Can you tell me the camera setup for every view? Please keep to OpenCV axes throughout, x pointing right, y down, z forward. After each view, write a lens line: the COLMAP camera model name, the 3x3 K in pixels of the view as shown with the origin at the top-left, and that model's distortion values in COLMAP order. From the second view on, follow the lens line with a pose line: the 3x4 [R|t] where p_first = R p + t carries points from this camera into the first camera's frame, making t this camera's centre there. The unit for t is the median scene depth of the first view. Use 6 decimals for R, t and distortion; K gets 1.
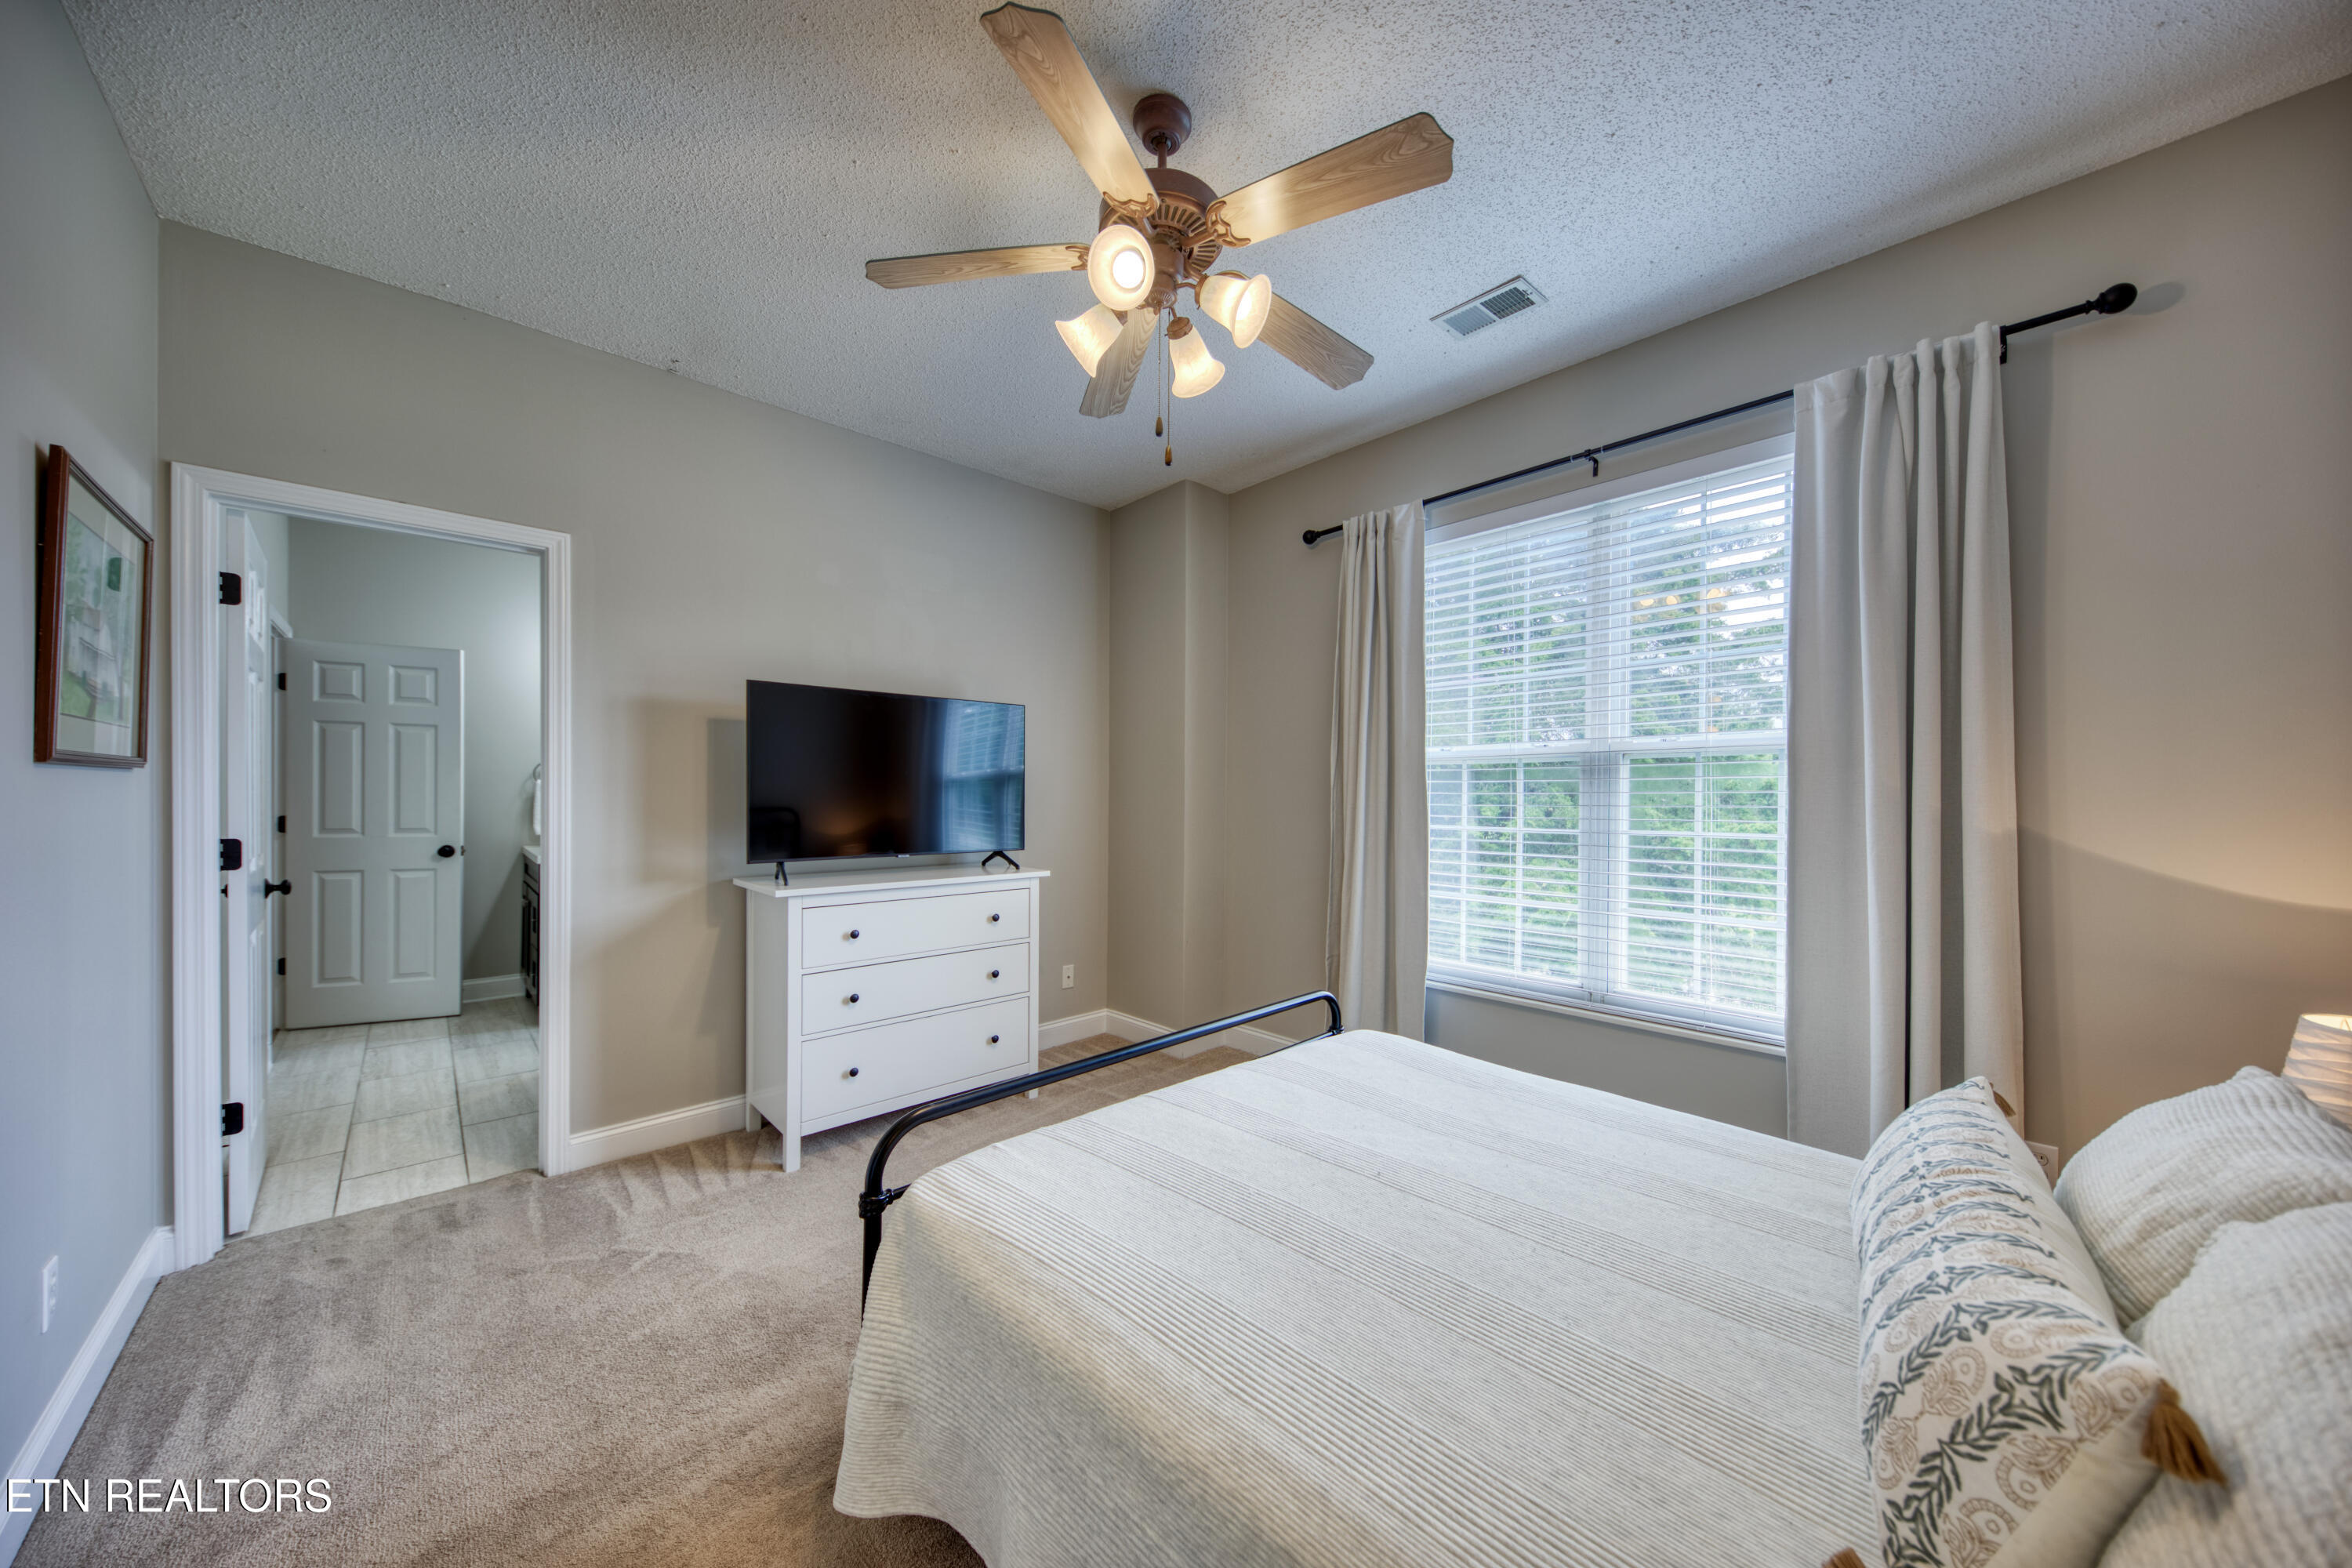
lens RADIAL K [[800.9, 0, 1176.0], [0, 800.9, 784.0], [0, 0, 1]] dist [0.000513, 0.000031]
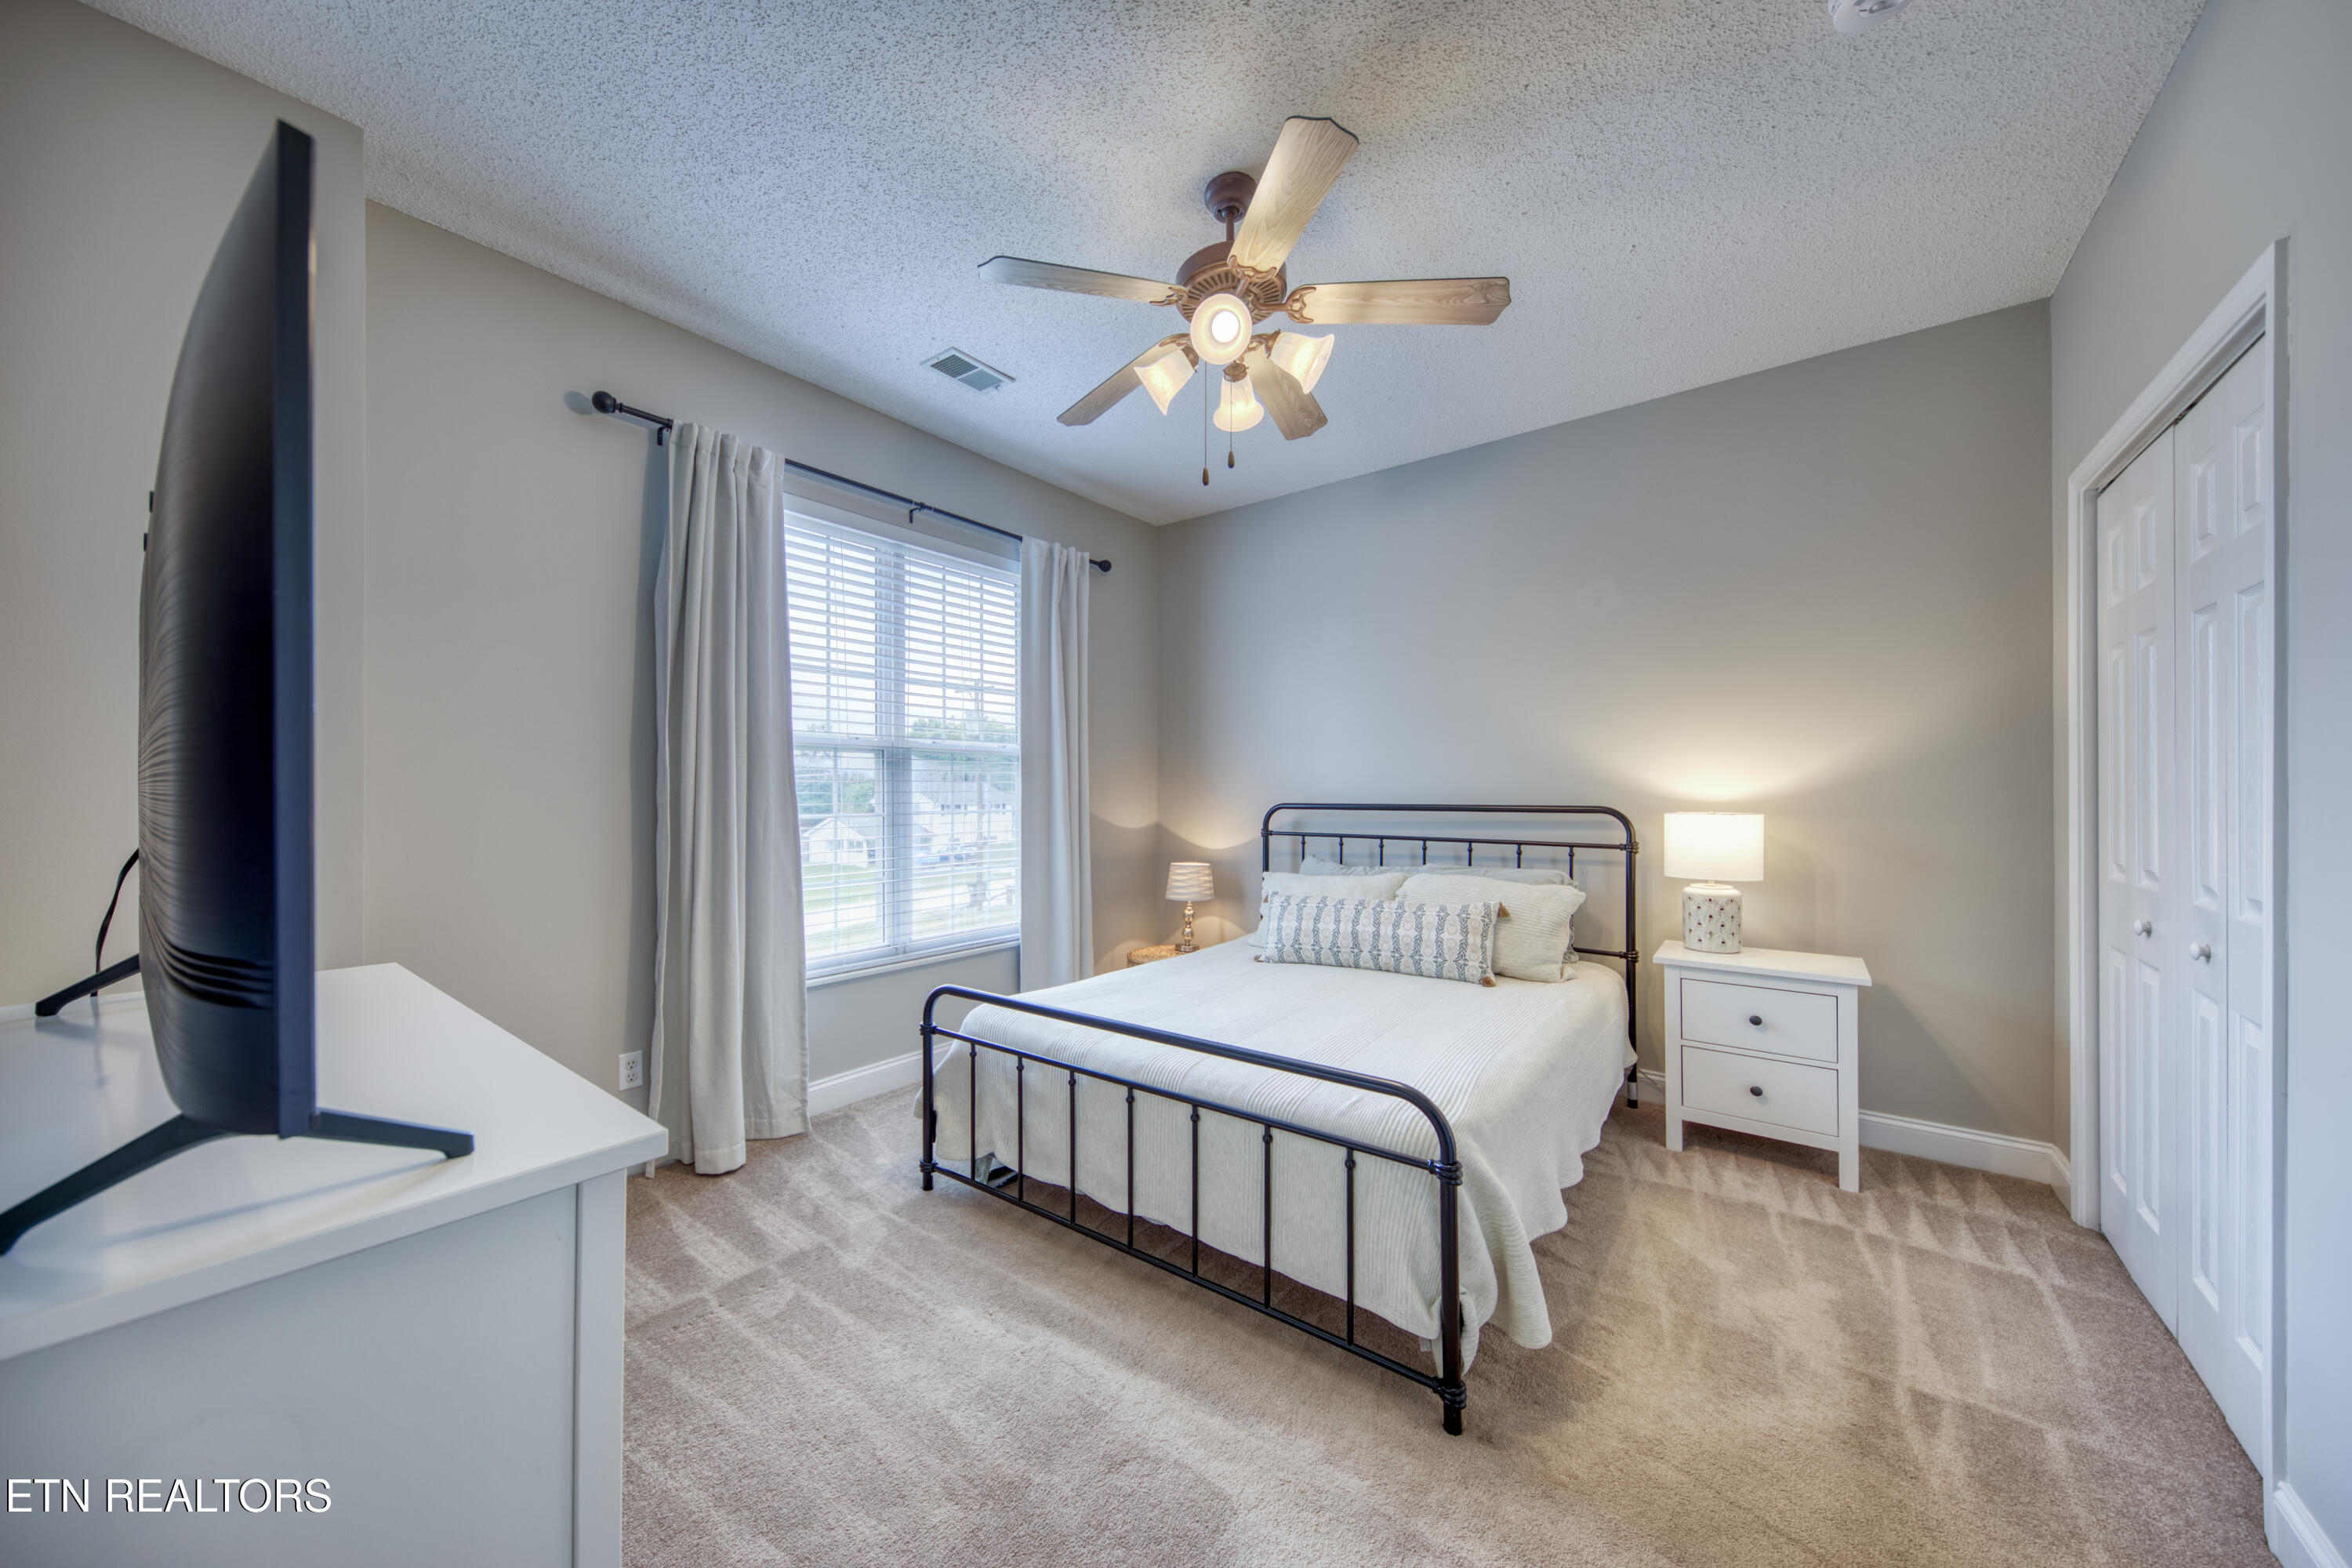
lens RADIAL K [[800.9, 0, 1176.0], [0, 800.9, 784.0], [0, 0, 1]] dist [0.000513, 0.000031]
pose [[-0.182143, 0.006156, 0.983253, -0.715108], [-0.014086, 0.999861, -0.008869, 0.018385], [-0.983171, -0.015466, -0.182031, 0.782335]]
